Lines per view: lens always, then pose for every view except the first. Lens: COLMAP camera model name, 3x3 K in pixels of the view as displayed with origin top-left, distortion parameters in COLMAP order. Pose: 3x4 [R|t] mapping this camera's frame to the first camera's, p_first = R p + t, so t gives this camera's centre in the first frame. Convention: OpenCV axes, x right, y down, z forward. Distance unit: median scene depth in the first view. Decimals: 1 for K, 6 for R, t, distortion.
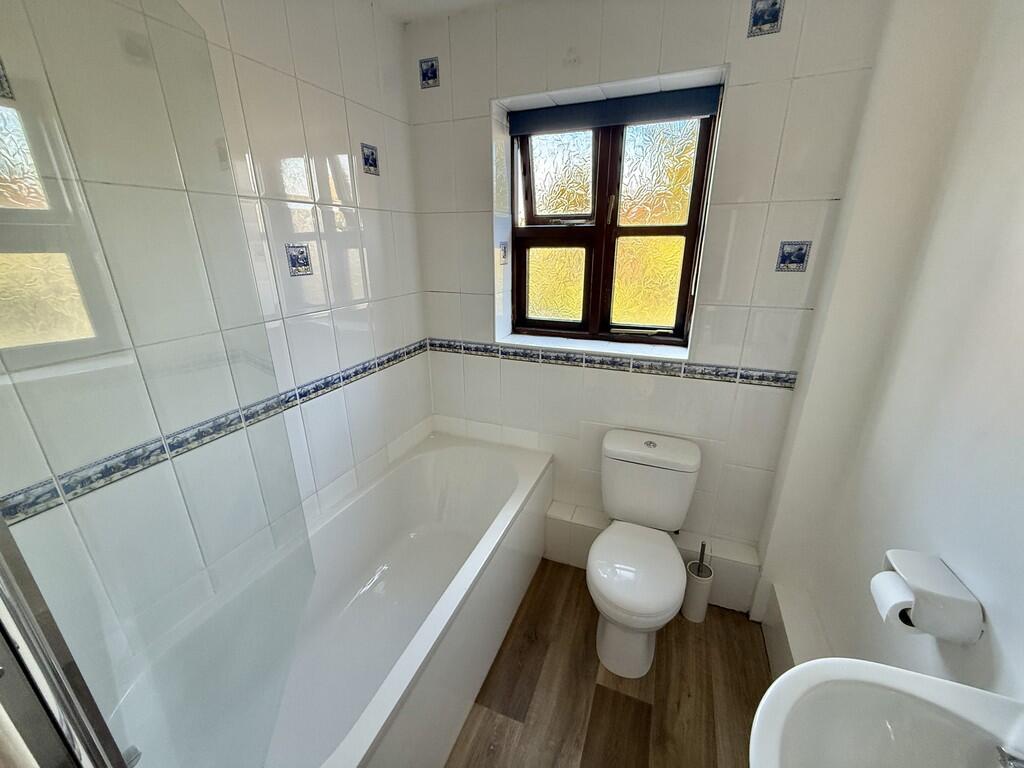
lens RADIAL K [[408.3, 0, 512.0], [0, 408.3, 384.0], [0, 0, 1]] dist [0.003523, 0.000065]
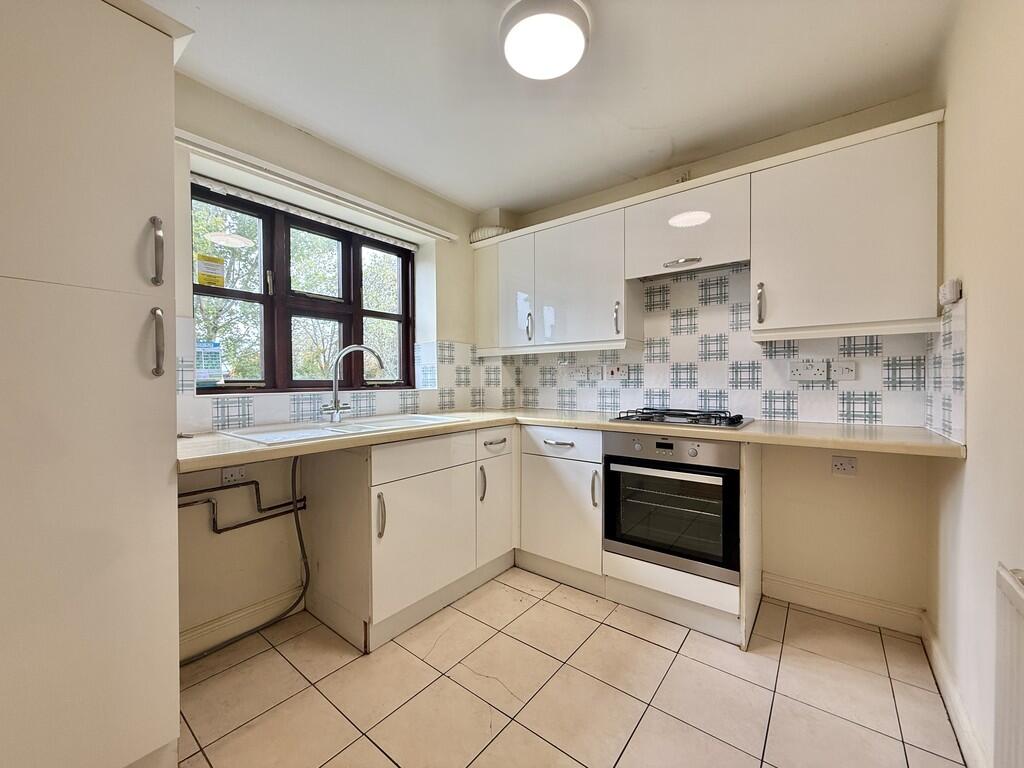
lens RADIAL K [[408.3, 0, 512.0], [0, 408.3, 384.0], [0, 0, 1]] dist [0.003523, 0.000065]
pose [[0.278912, -0.003040, 0.960312, -0.948066], [0.323544, 0.941828, -0.090988, 0.149749], [-0.904172, 0.336081, 0.263670, 0.251698]]
